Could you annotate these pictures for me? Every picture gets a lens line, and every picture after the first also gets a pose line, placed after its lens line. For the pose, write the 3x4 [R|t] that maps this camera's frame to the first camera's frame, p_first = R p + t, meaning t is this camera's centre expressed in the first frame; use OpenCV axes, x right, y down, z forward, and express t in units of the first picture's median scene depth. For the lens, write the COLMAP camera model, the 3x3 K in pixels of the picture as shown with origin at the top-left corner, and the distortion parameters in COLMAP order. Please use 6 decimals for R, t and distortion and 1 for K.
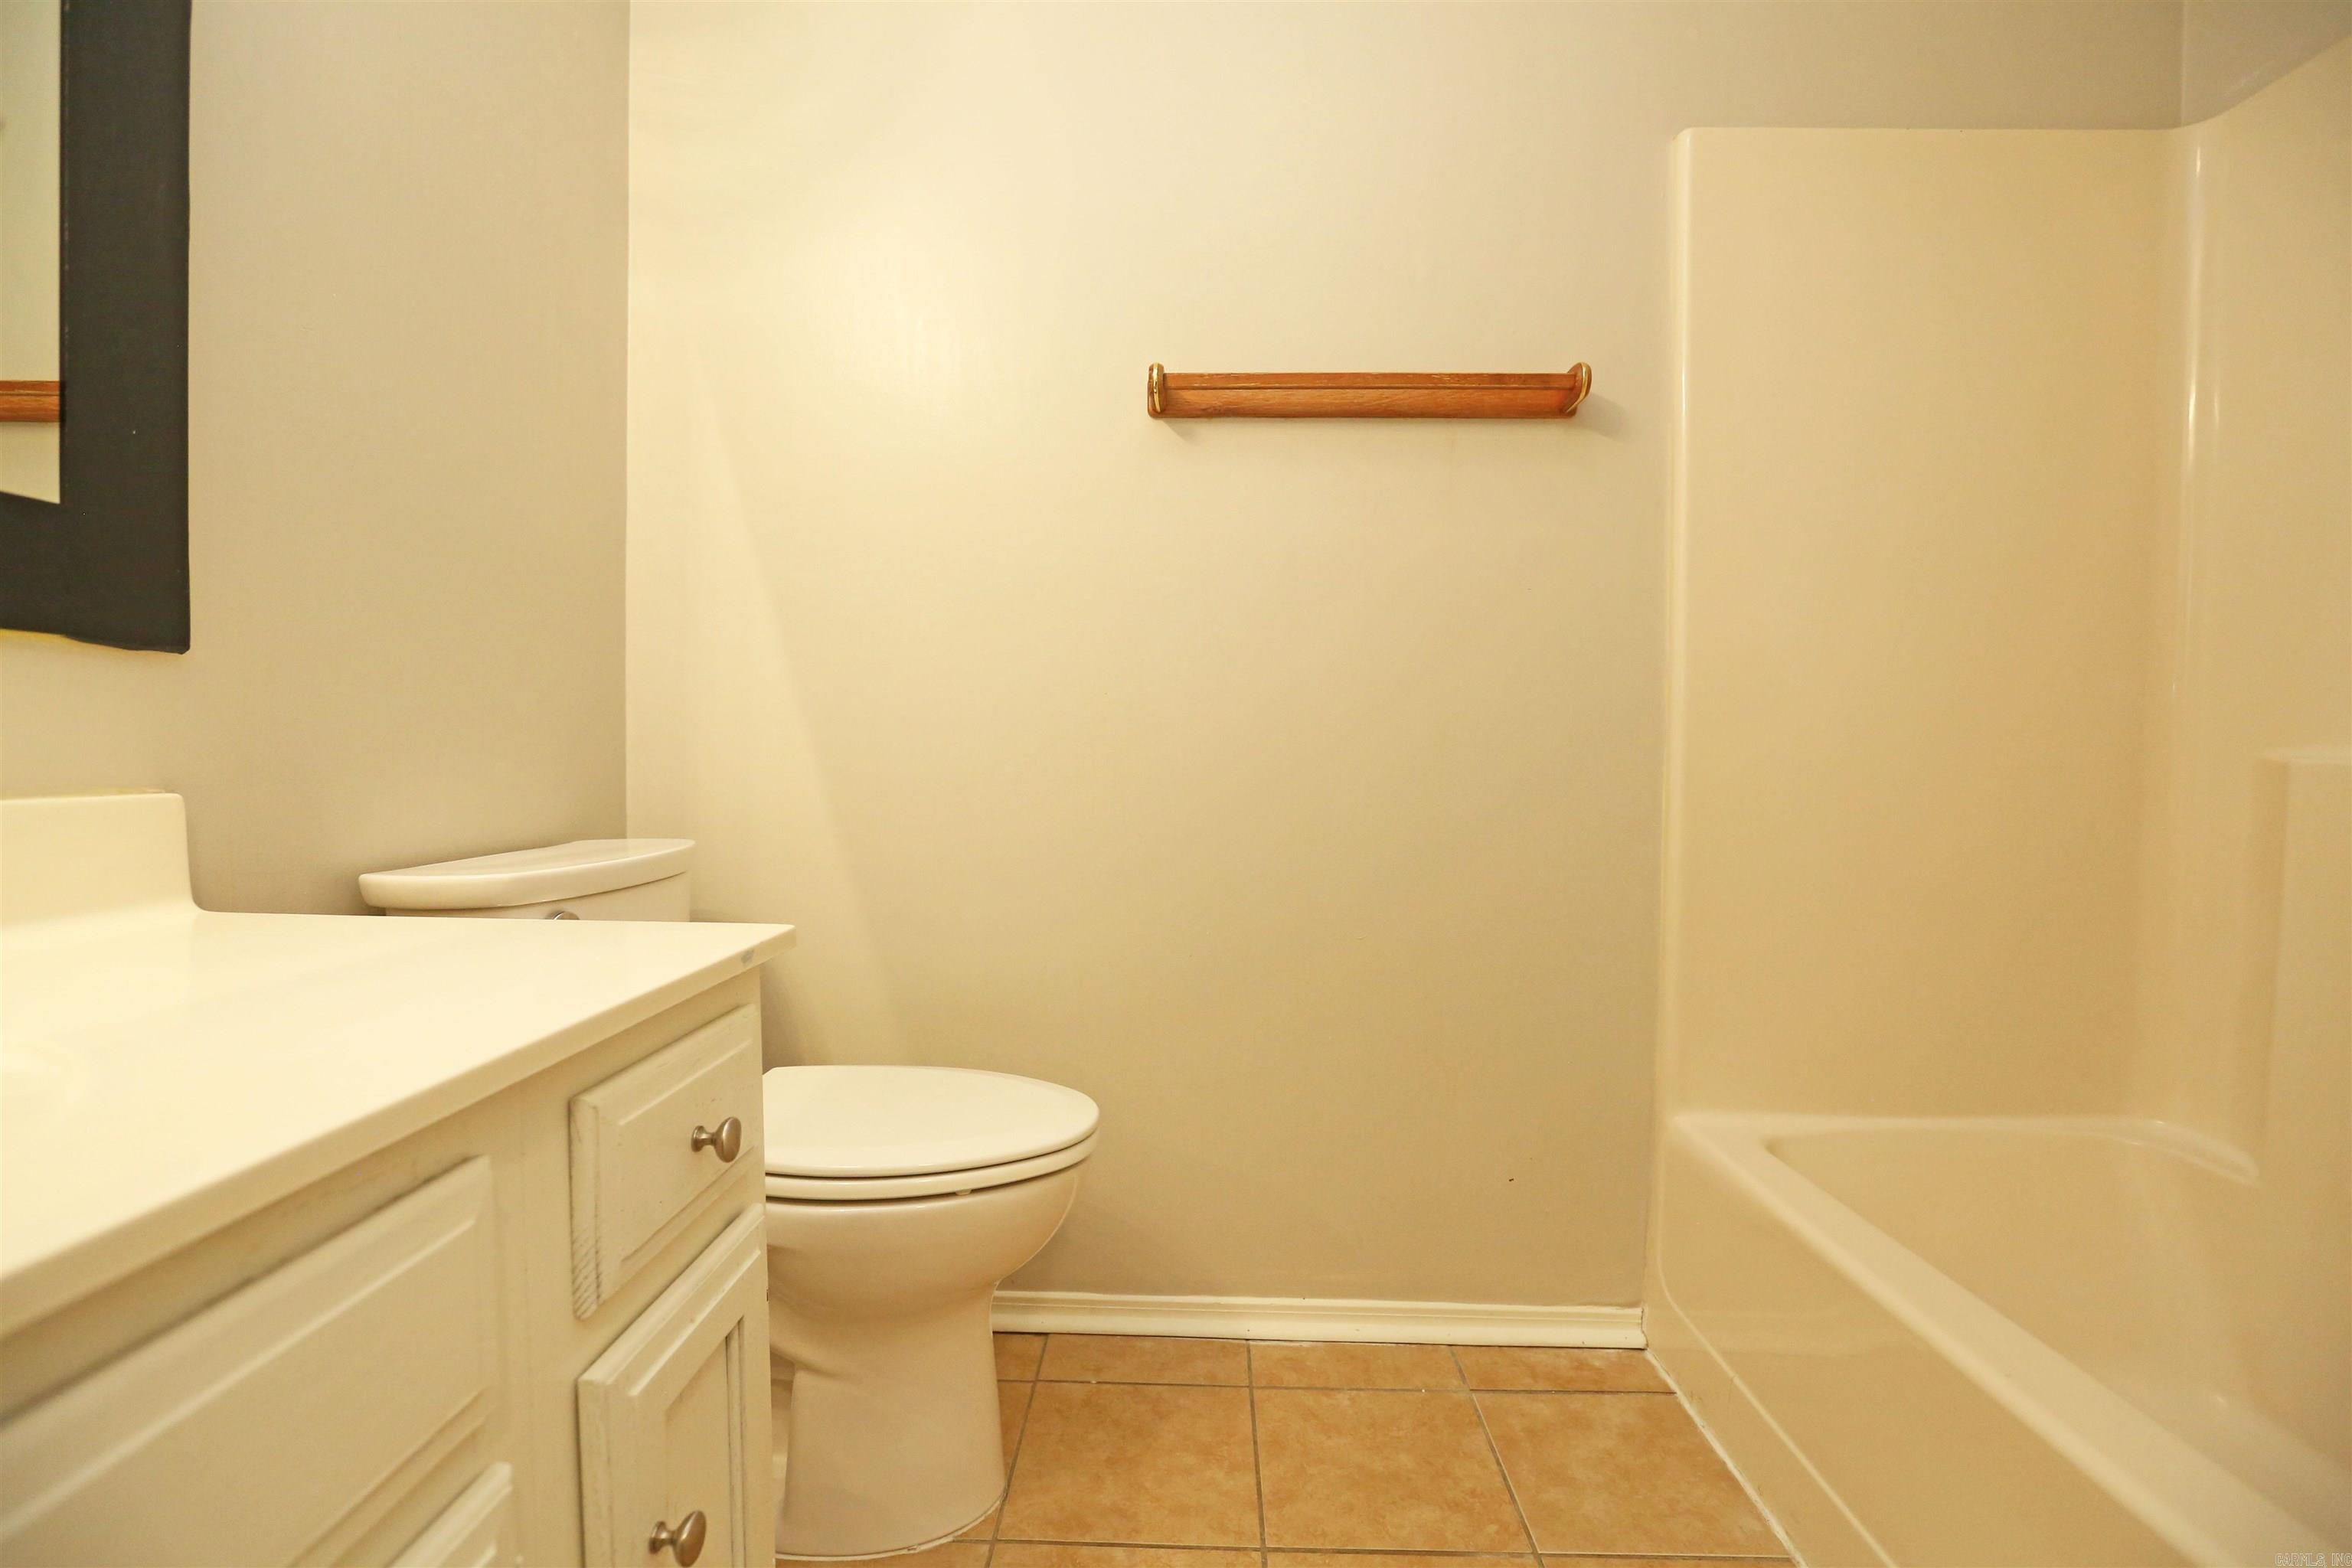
lens RADIAL K [[1066.3, 0, 1165.8], [0, 1066.3, 780.5], [0, 0, 1]] dist [-0.061372, 0.025111]
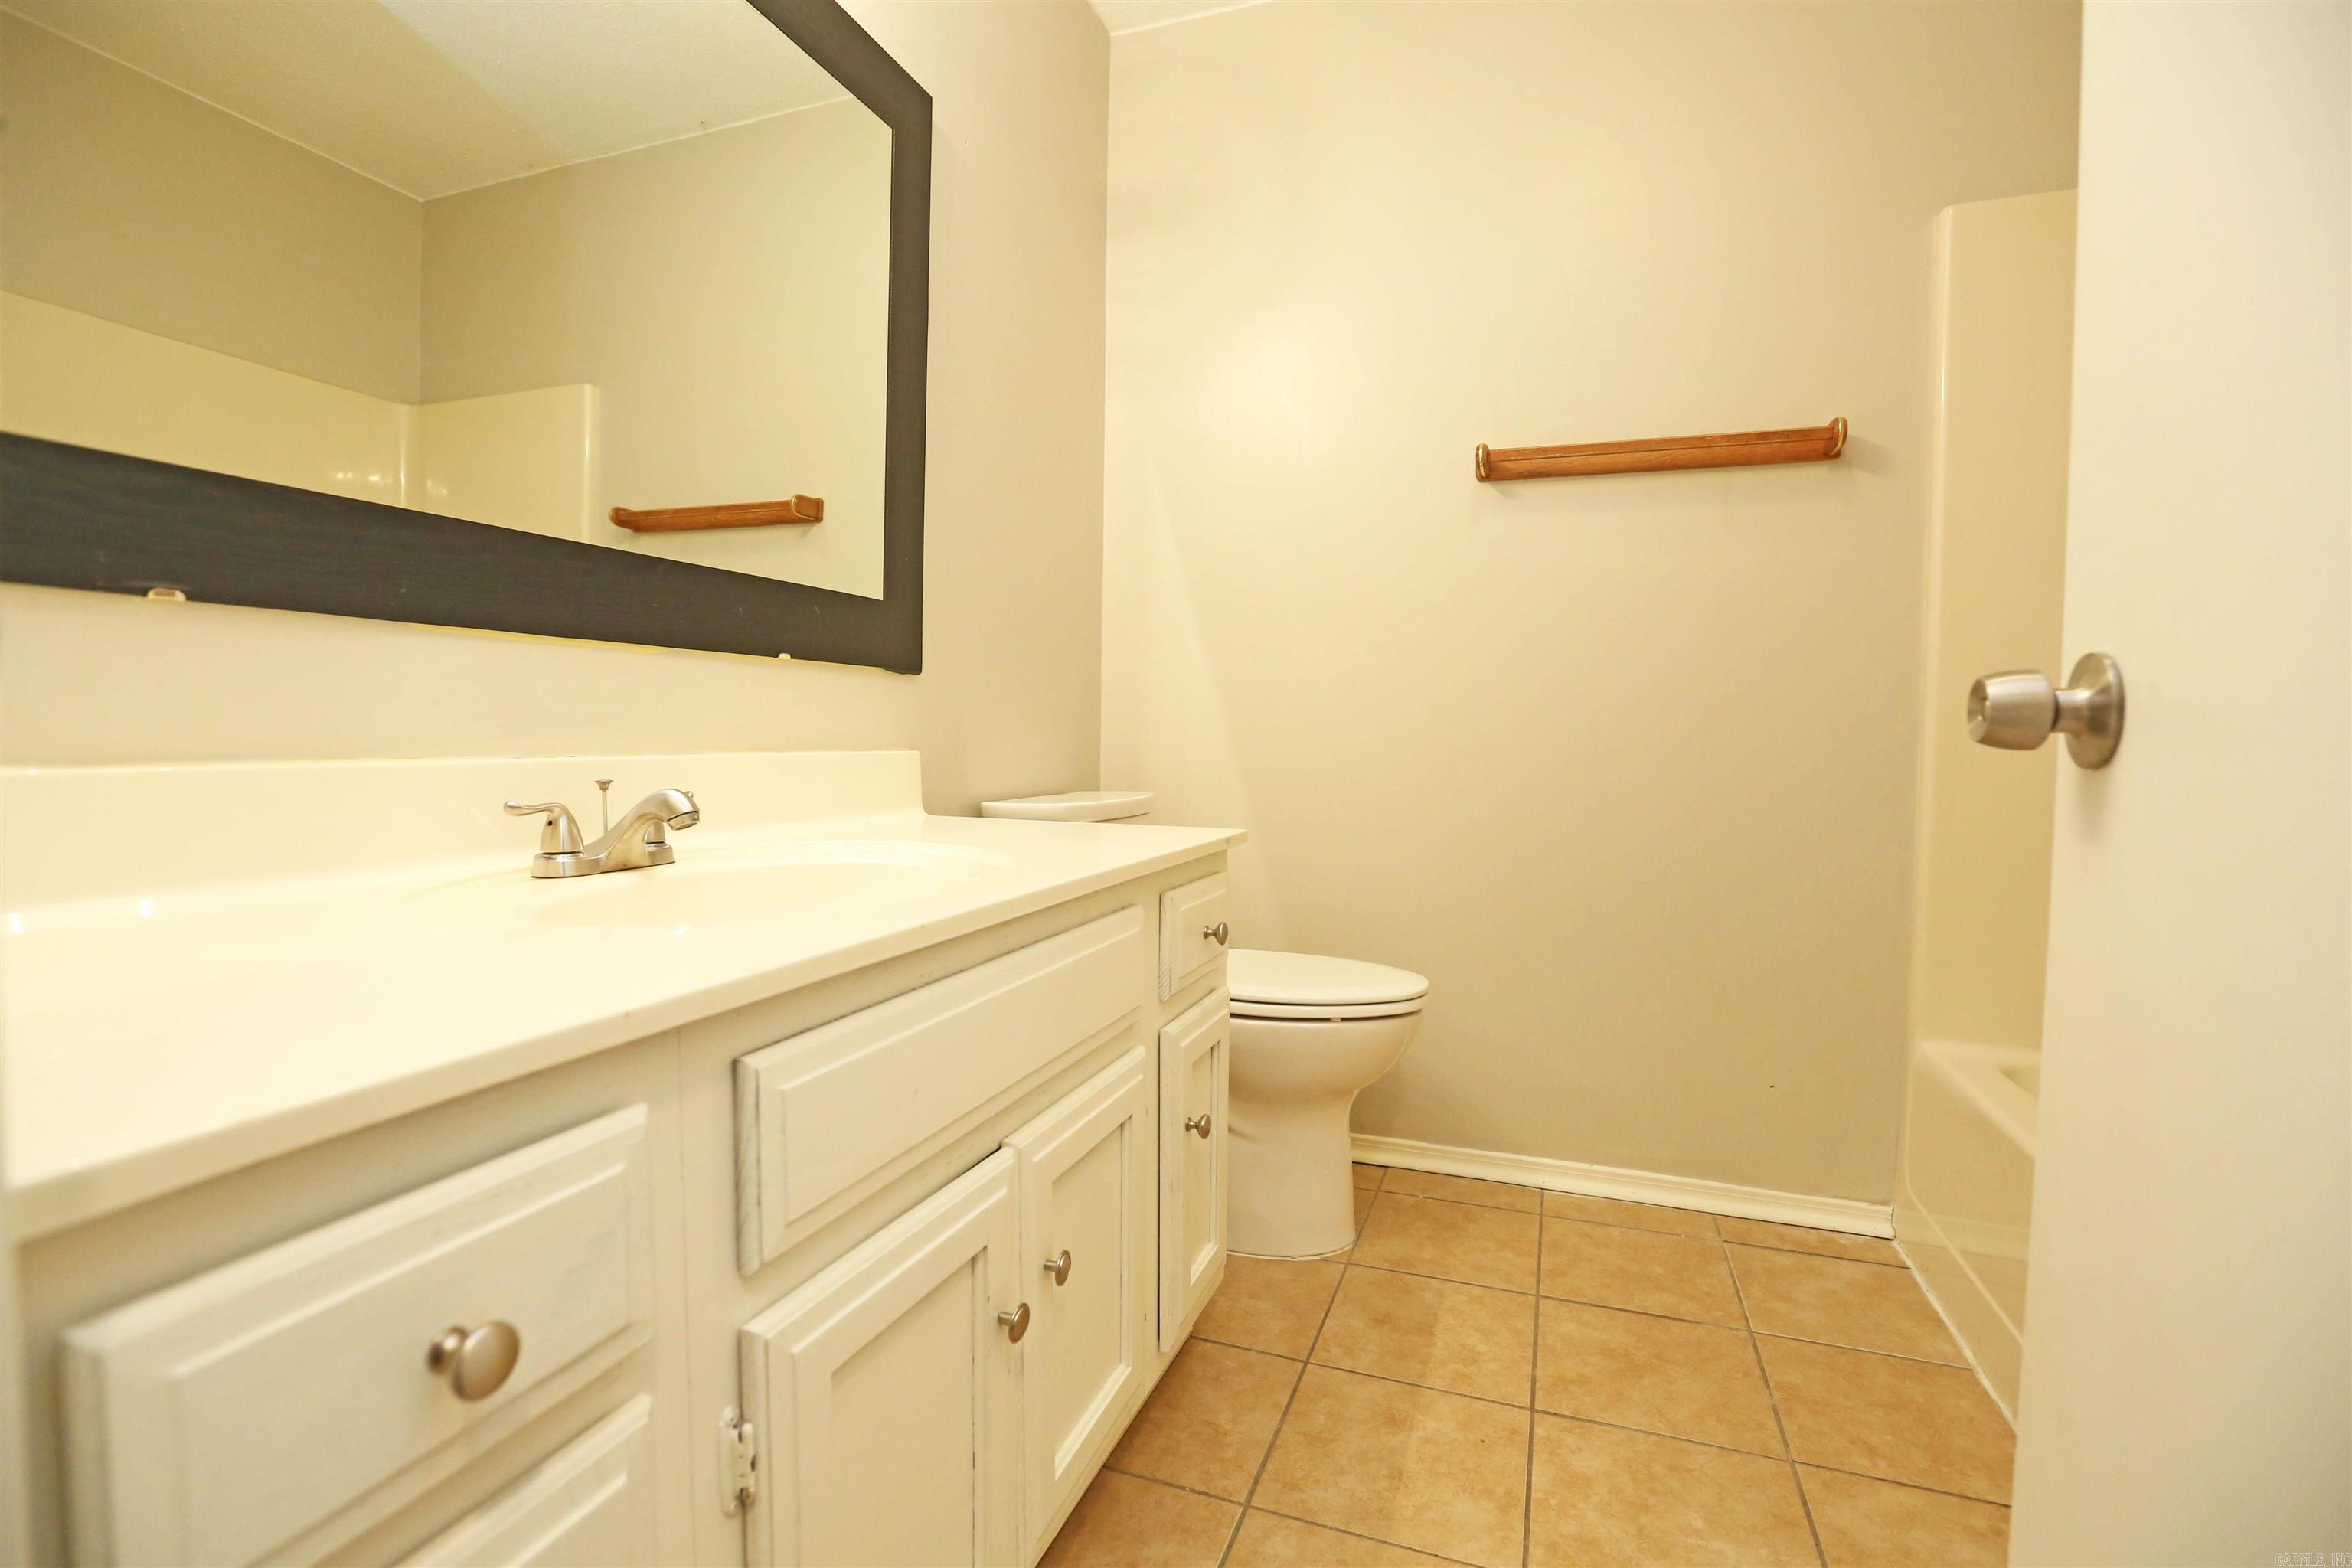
lens RADIAL K [[1066.3, 0, 1165.8], [0, 1066.3, 780.5], [0, 0, 1]] dist [-0.061372, 0.025111]
pose [[0.948385, 0.017269, -0.316649, 0.042917], [-0.014216, 0.999828, 0.011948, 0.023200], [0.316801, -0.006830, 0.948467, -0.414374]]
